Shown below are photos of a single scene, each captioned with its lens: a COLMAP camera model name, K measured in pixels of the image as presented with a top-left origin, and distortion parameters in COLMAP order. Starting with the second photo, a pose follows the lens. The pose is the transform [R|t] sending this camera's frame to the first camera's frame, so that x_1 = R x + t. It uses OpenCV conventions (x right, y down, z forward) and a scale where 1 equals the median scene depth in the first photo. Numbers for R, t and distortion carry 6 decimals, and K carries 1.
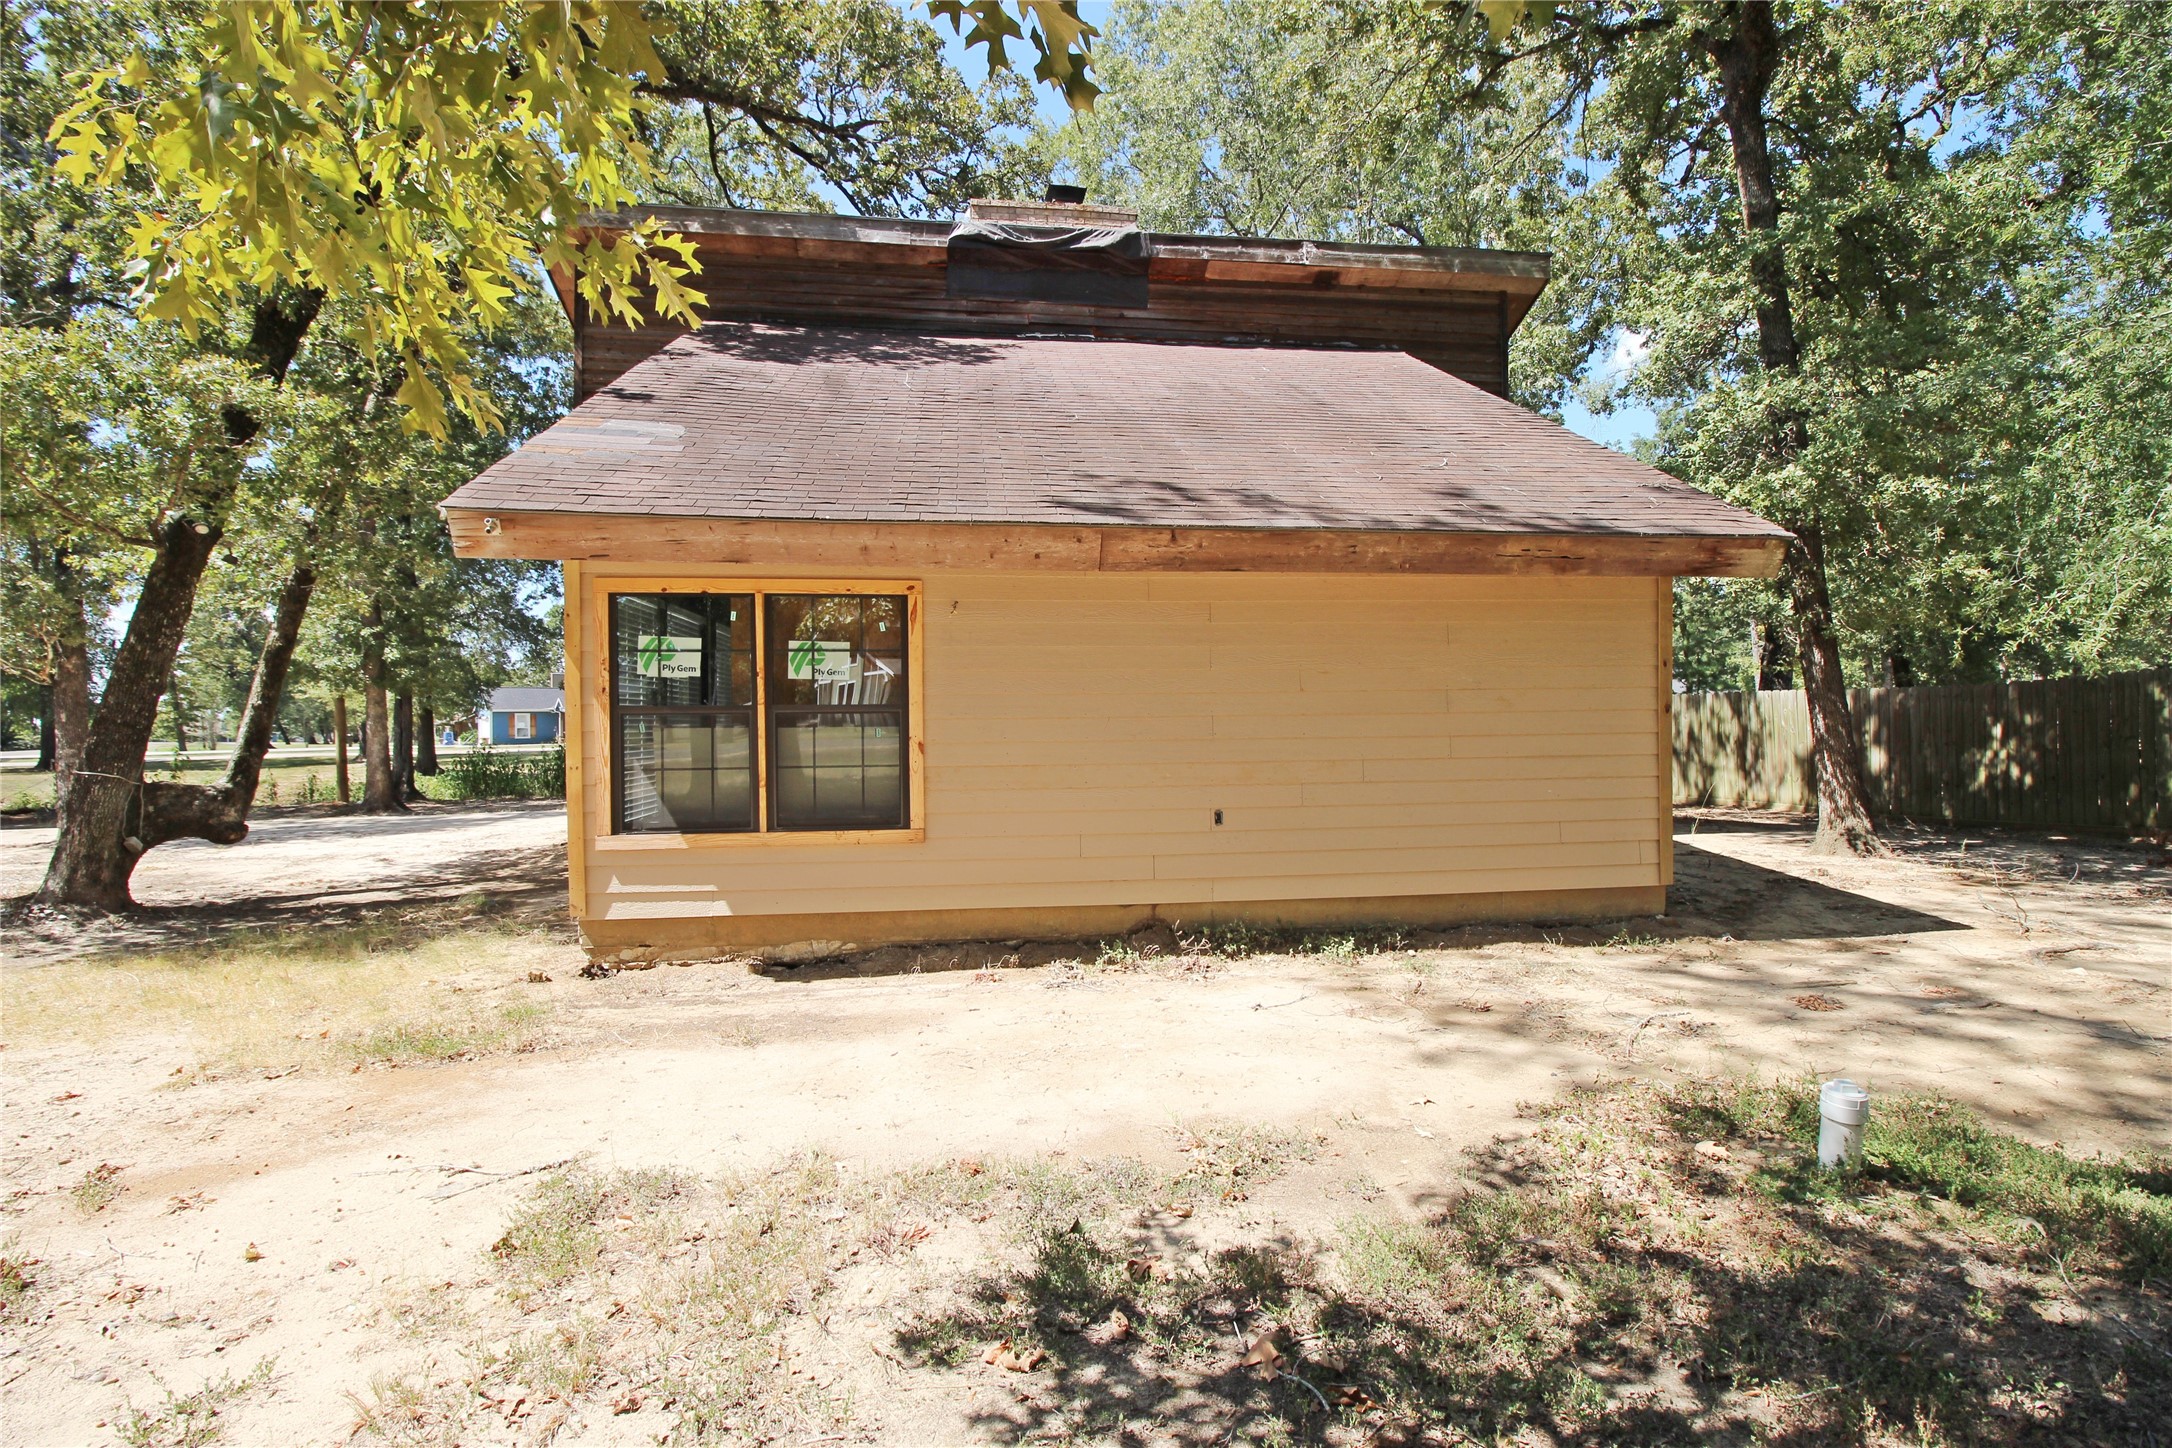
lens RADIAL K [[1011.6, 0, 1096.0], [0, 1011.6, 715.6], [0, 0, 1]] dist [-0.002708, -0.000345]
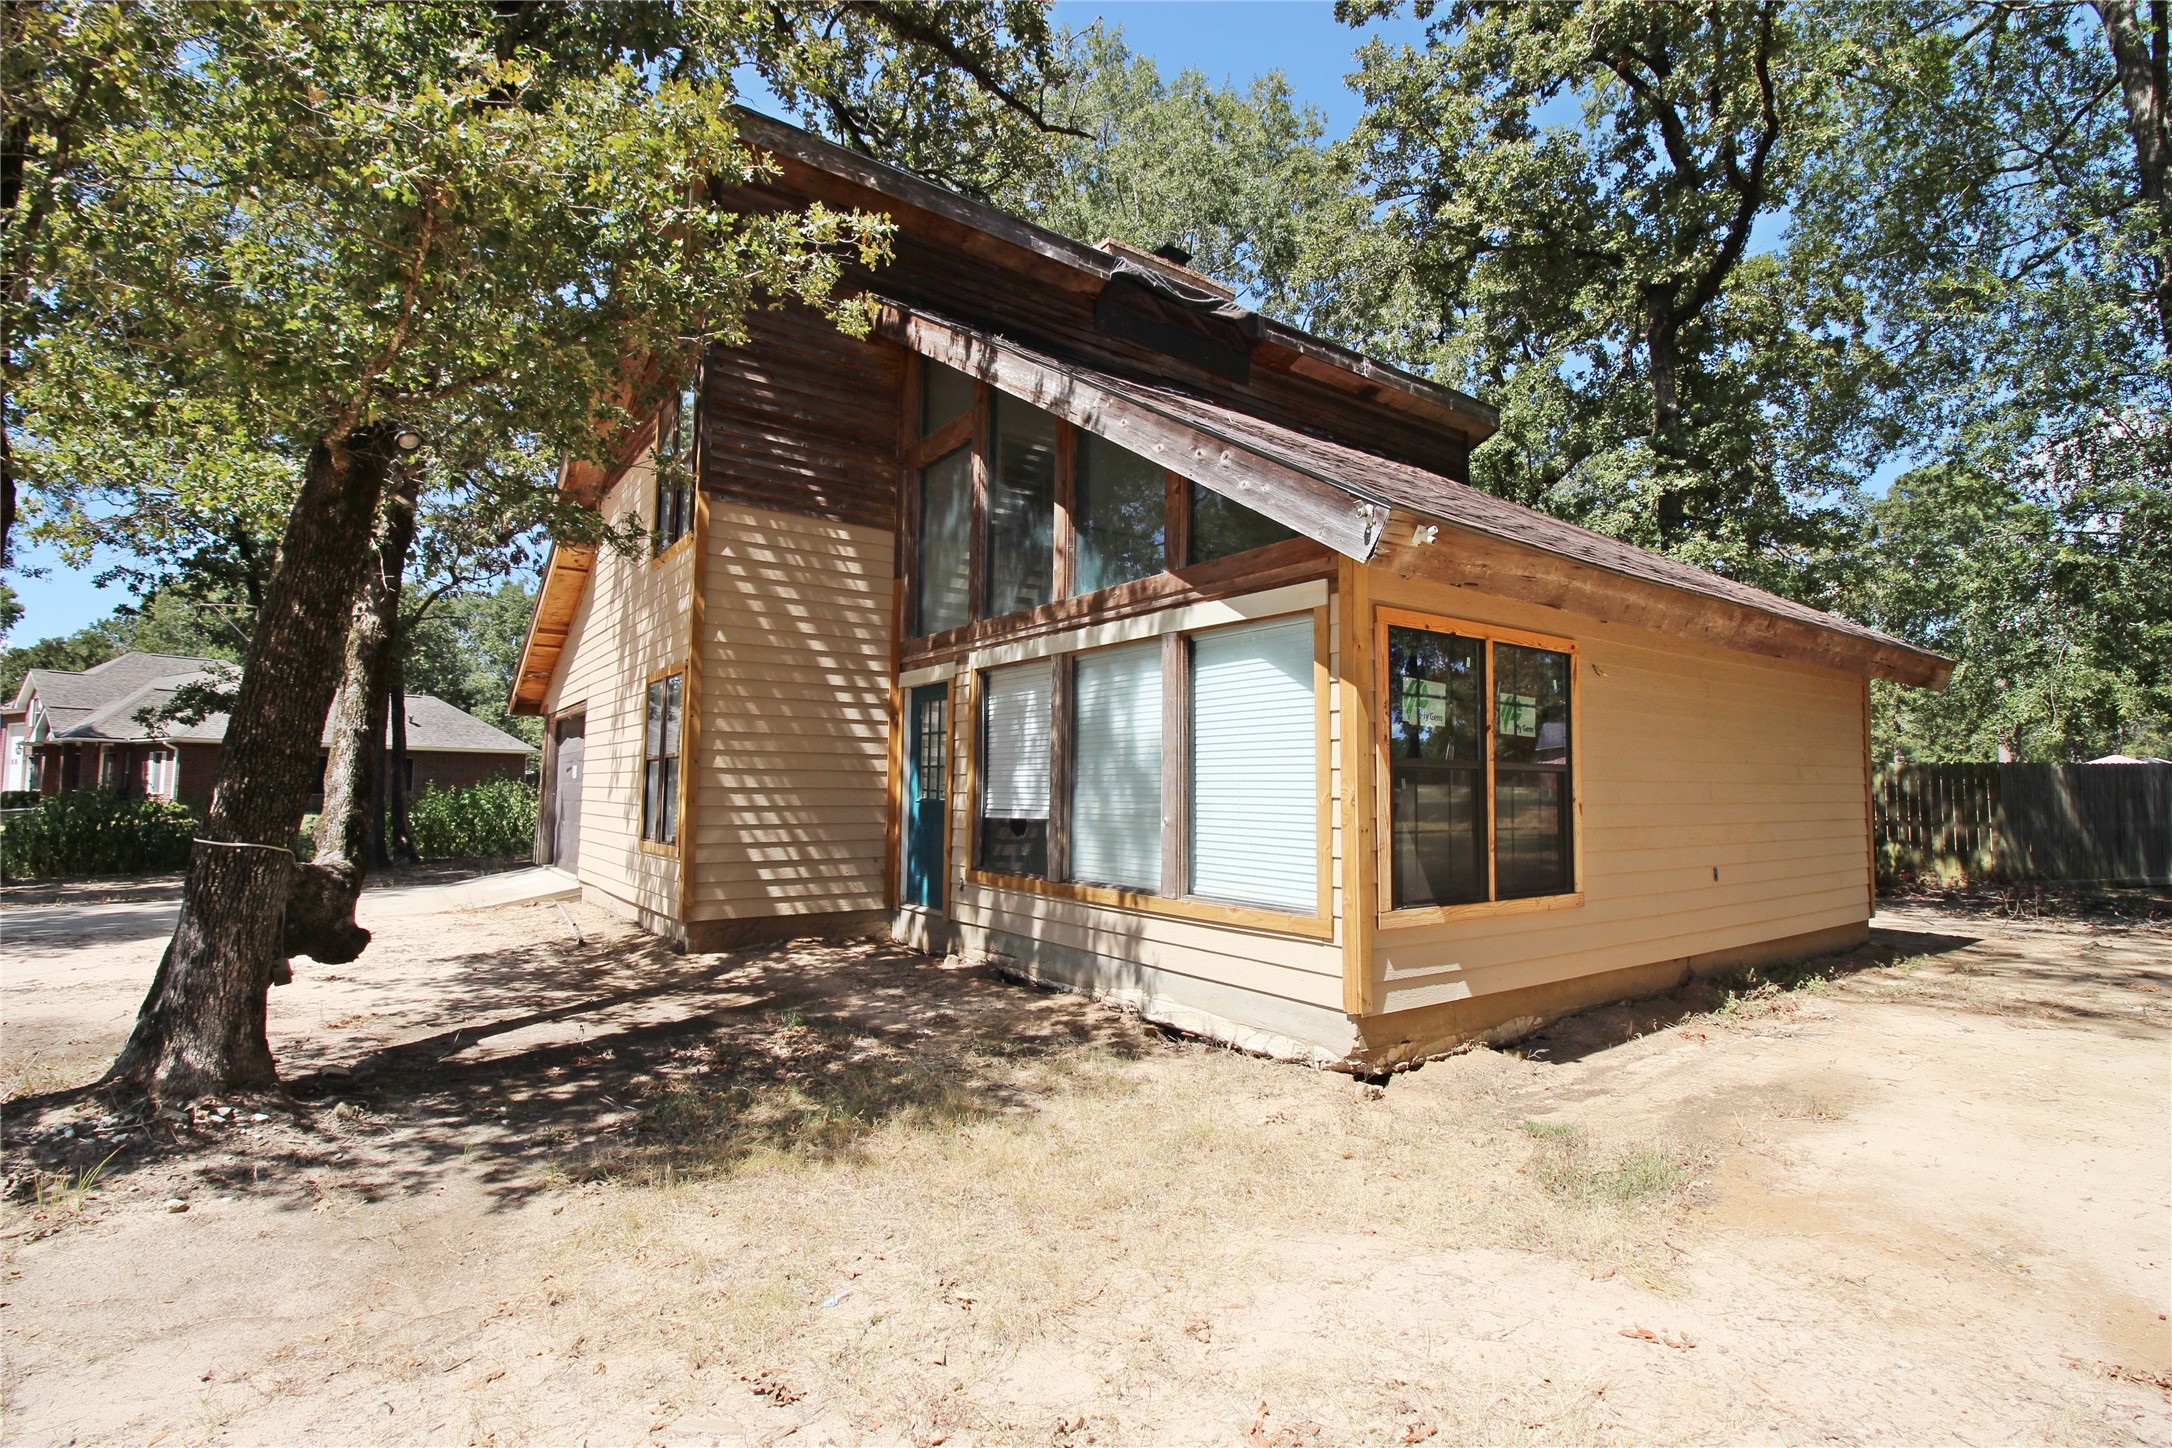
lens RADIAL K [[1011.6, 0, 1090.6], [0, 1011.6, 725.0], [0, 0, 1]] dist [-0.002708, -0.000345]
pose [[0.878629, 0.047105, 0.475175, -1.077269], [-0.017073, 0.997585, -0.067324, 0.024983], [-0.477199, 0.051040, 0.877312, 0.367285]]
